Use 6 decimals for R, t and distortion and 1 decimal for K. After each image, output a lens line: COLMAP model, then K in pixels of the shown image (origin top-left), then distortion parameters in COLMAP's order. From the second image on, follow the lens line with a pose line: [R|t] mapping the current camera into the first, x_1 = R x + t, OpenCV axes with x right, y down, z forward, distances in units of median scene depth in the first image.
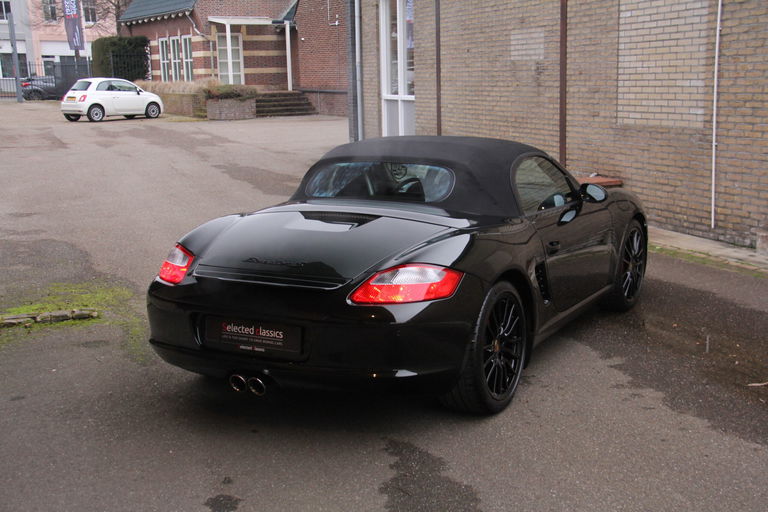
lens RADIAL K [[1080.7, 0, 384.0], [0, 1080.7, 256.0], [0, 0, 1]] dist [0.024312, 1.043833]
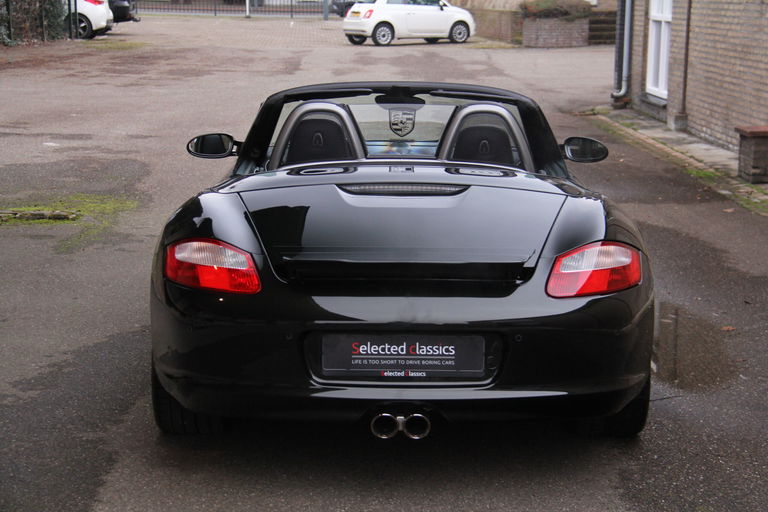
lens RADIAL K [[1779.9, 0, 384.0], [0, 1779.9, 256.0], [0, 0, 1]] dist [0.375376, 3.297937]
pose [[0.930357, 0.079197, -0.357998, 0.188921], [-0.084616, 0.996414, 0.000530, 0.020117], [0.356756, 0.029799, 0.933722, -0.143685]]
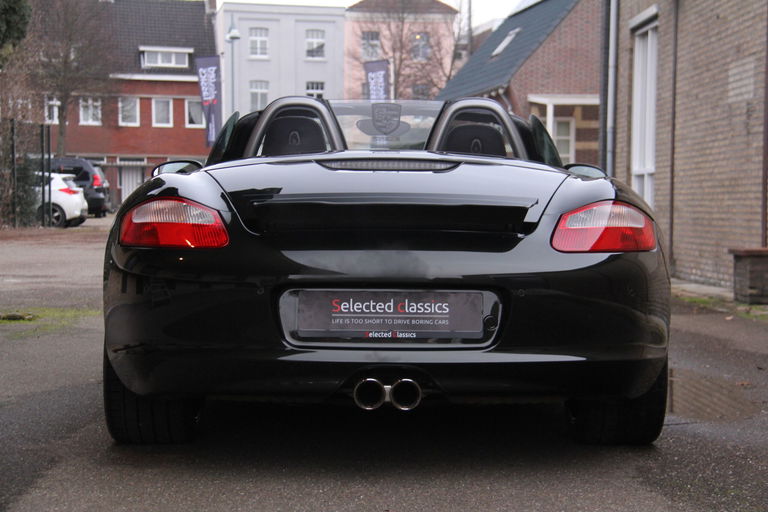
lens RADIAL K [[1779.9, 0, 384.0], [0, 1779.9, 256.0], [0, 0, 1]] dist [0.375376, 3.297937]
pose [[0.935276, 0.028845, -0.352742, 0.178708], [-0.083312, 0.986609, -0.140219, 0.060895], [0.343974, 0.160531, 0.925155, -0.110760]]
